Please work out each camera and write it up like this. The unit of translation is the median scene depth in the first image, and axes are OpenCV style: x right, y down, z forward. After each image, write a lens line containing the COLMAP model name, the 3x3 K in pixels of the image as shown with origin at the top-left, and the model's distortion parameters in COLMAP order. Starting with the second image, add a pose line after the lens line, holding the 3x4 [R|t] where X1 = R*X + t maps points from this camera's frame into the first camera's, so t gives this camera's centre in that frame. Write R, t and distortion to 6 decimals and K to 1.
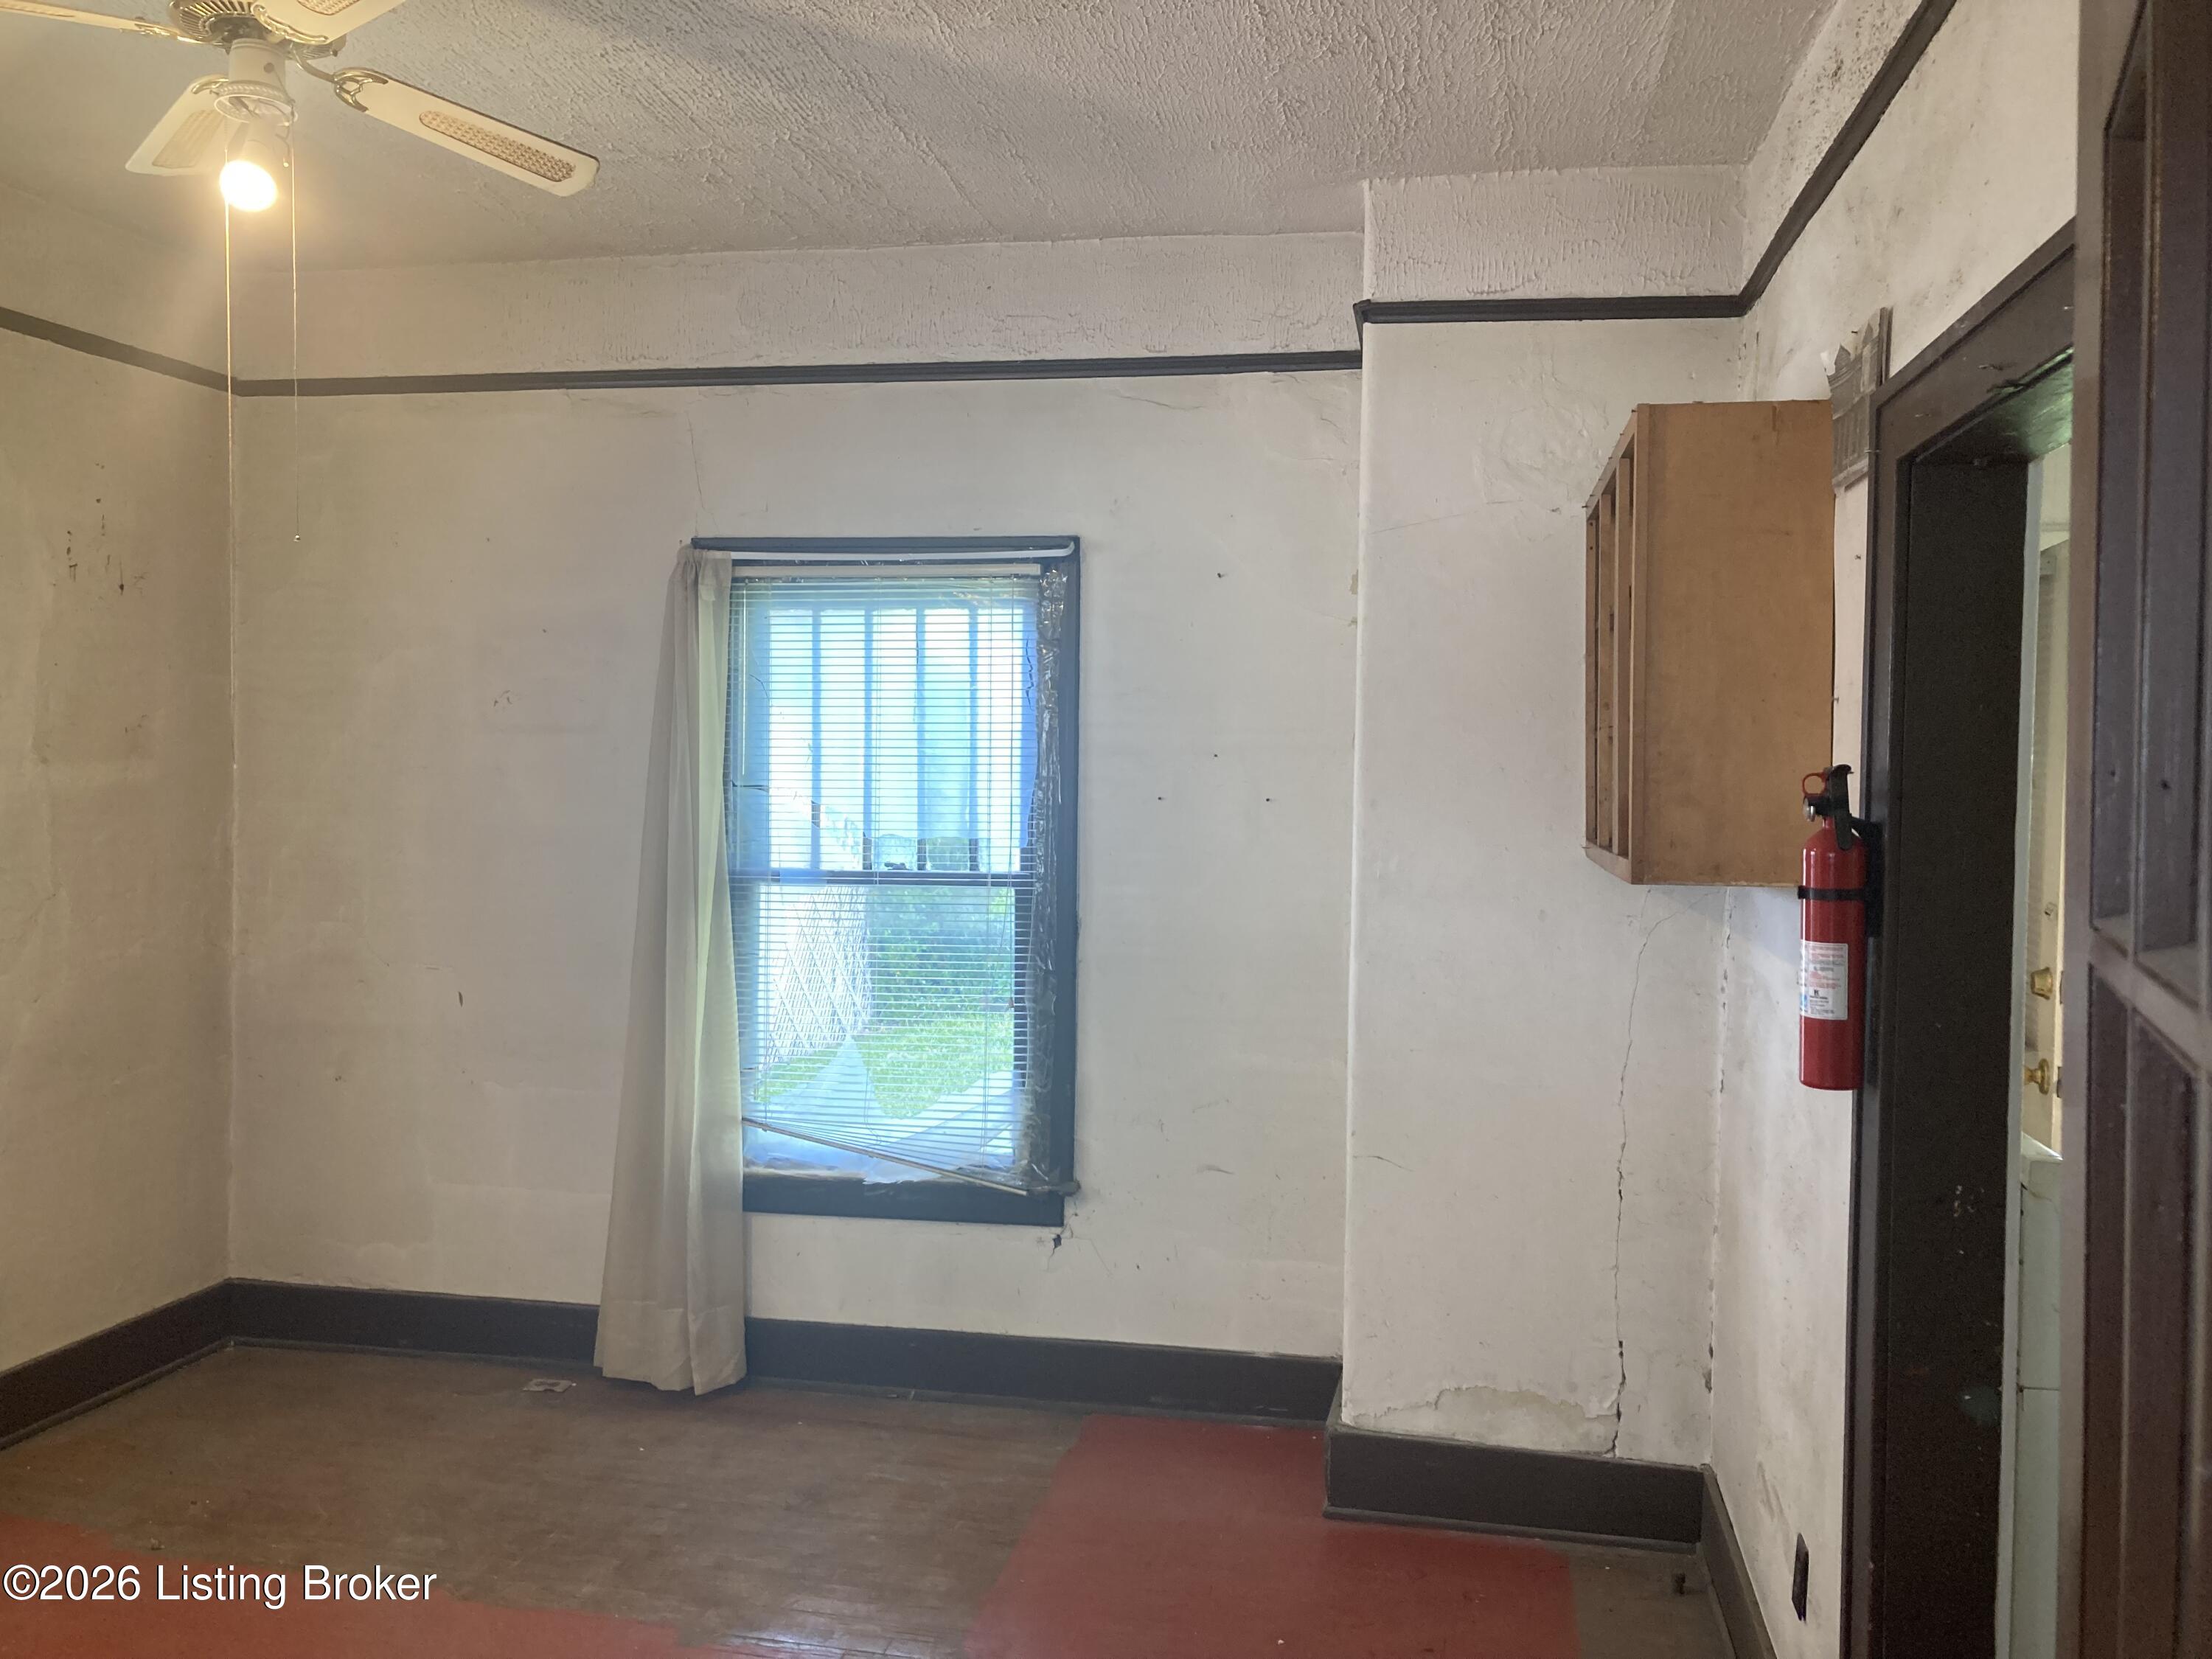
lens RADIAL K [[1819.9, 0, 1113.1], [0, 1819.9, 813.4], [0, 0, 1]] dist [0.057156, -0.079338]
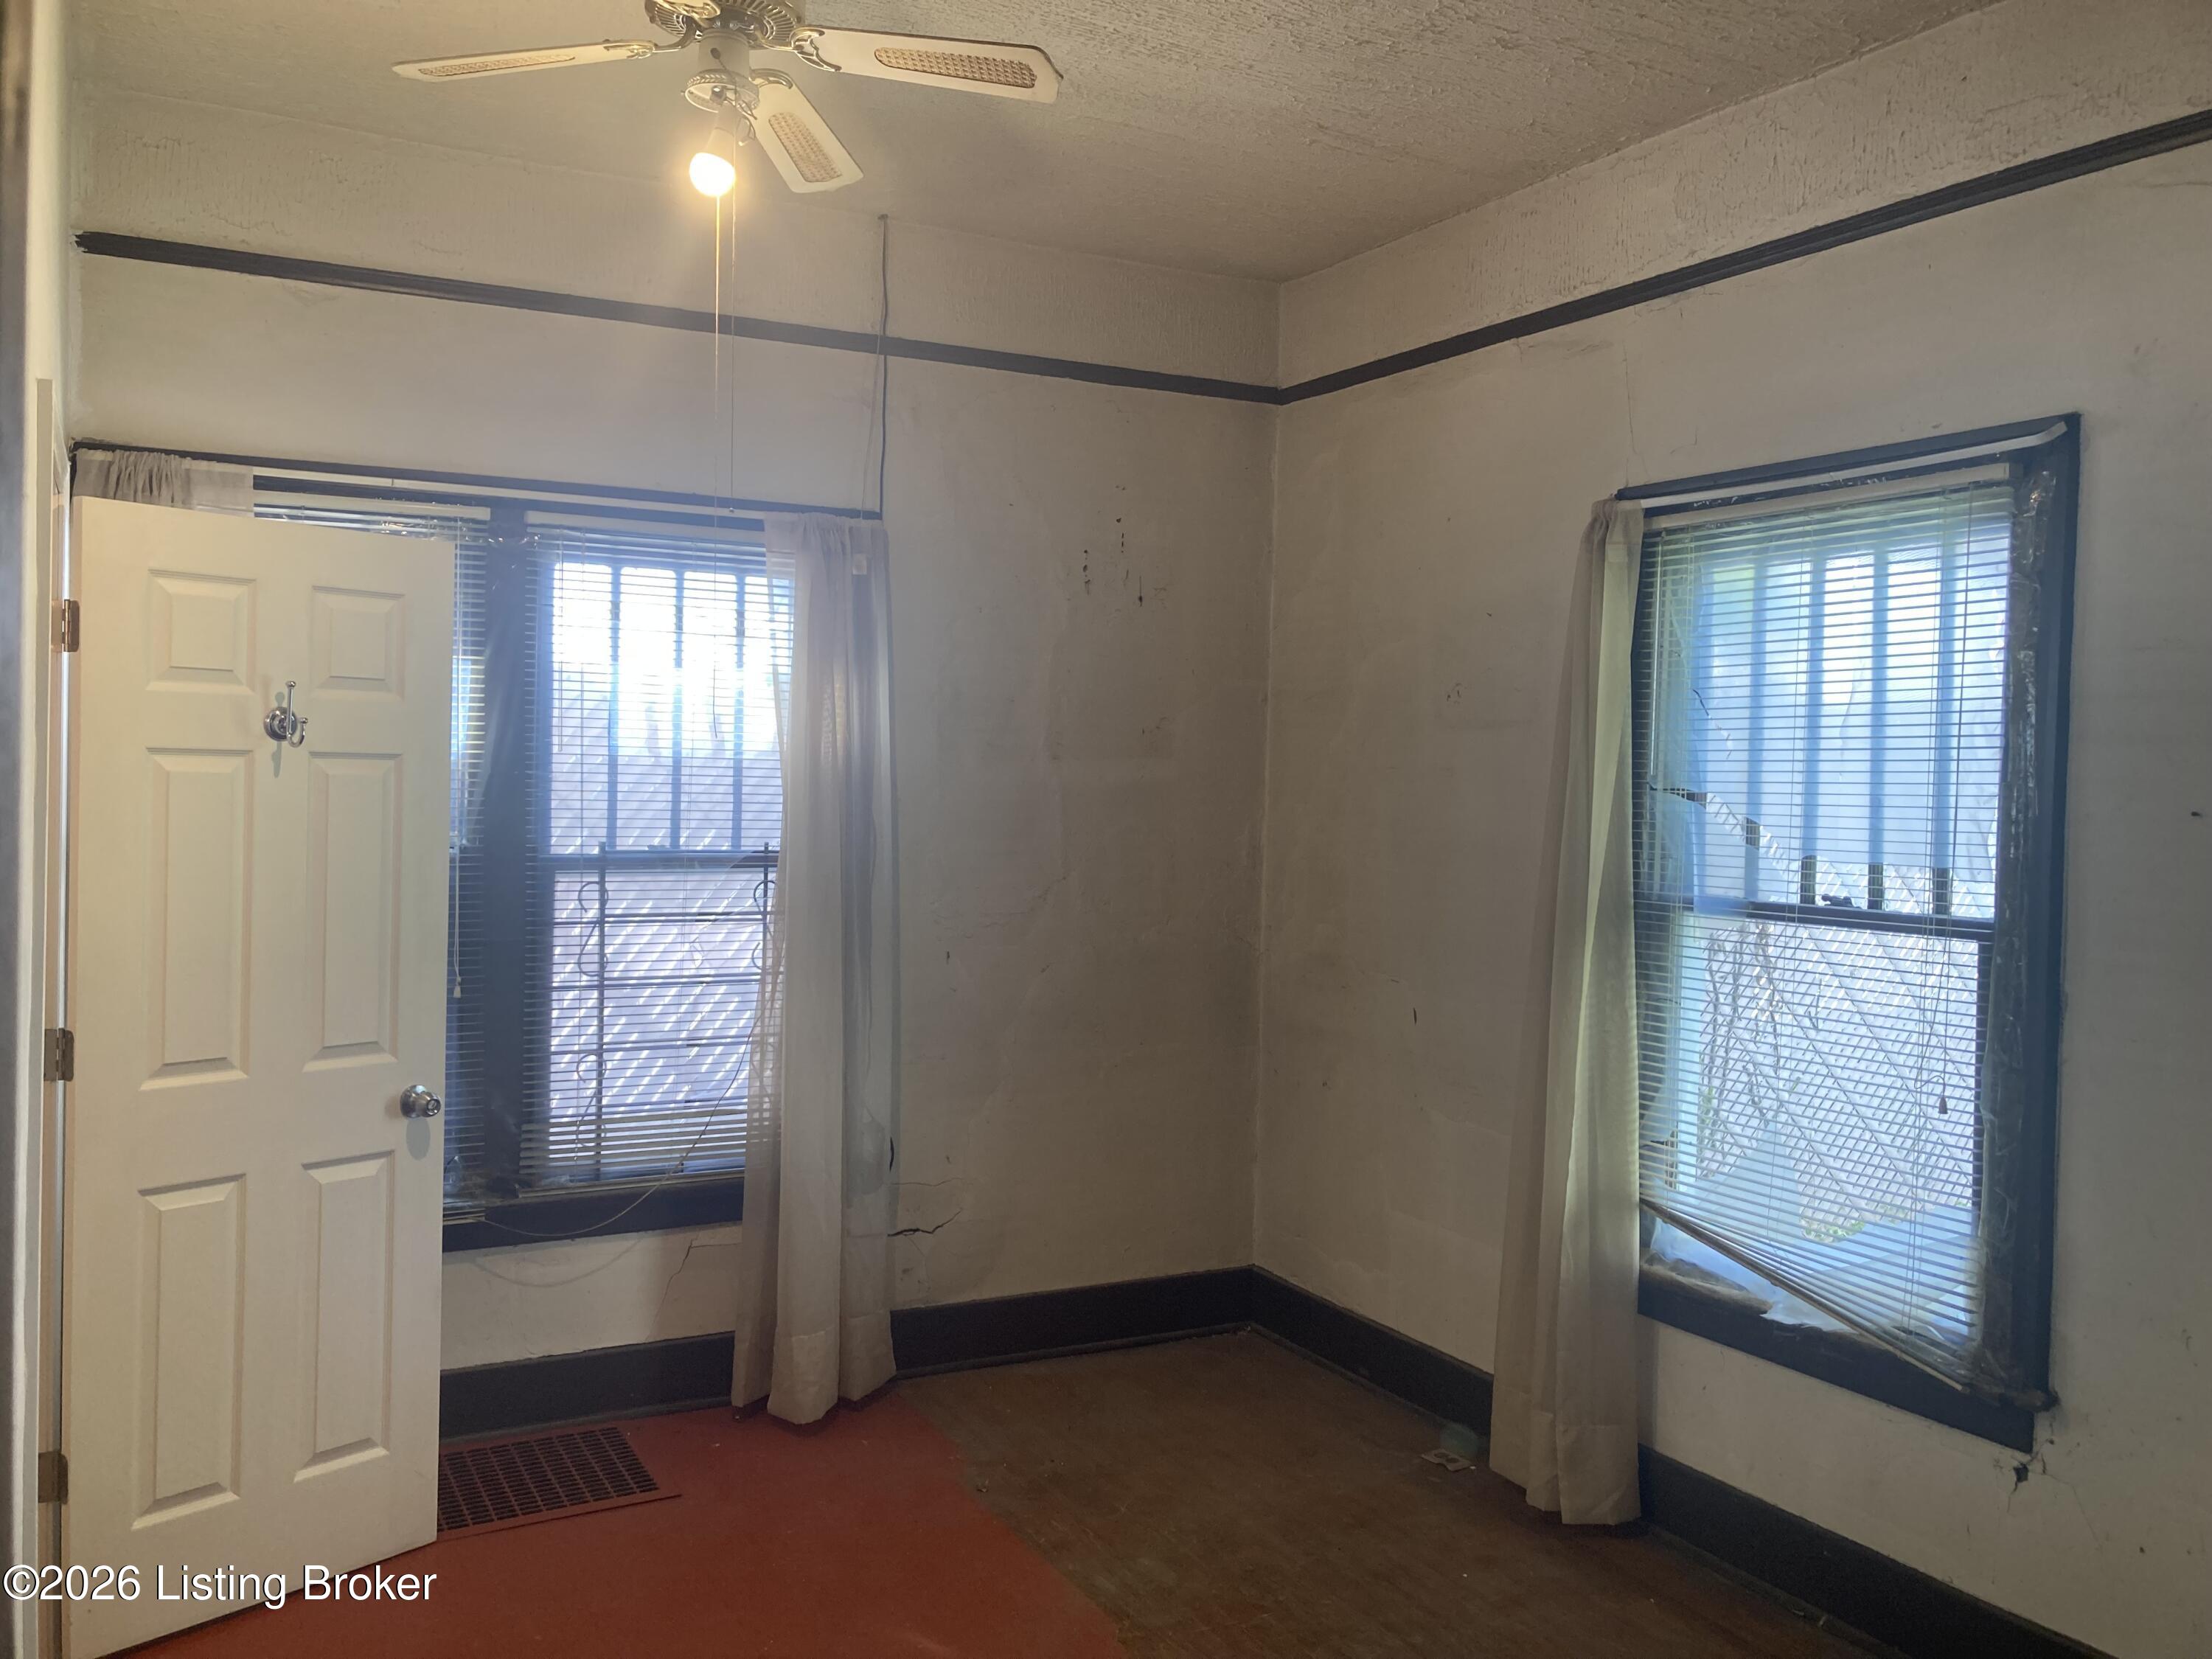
lens RADIAL K [[1819.9, 0, 1111.9], [0, 1819.9, 834.1], [0, 0, 1]] dist [0.057156, -0.079338]
pose [[0.626752, 0.028836, -0.778685, 0.276664], [-0.035324, 0.999339, 0.008575, 0.006071], [0.778418, 0.022132, 0.627356, 0.309028]]
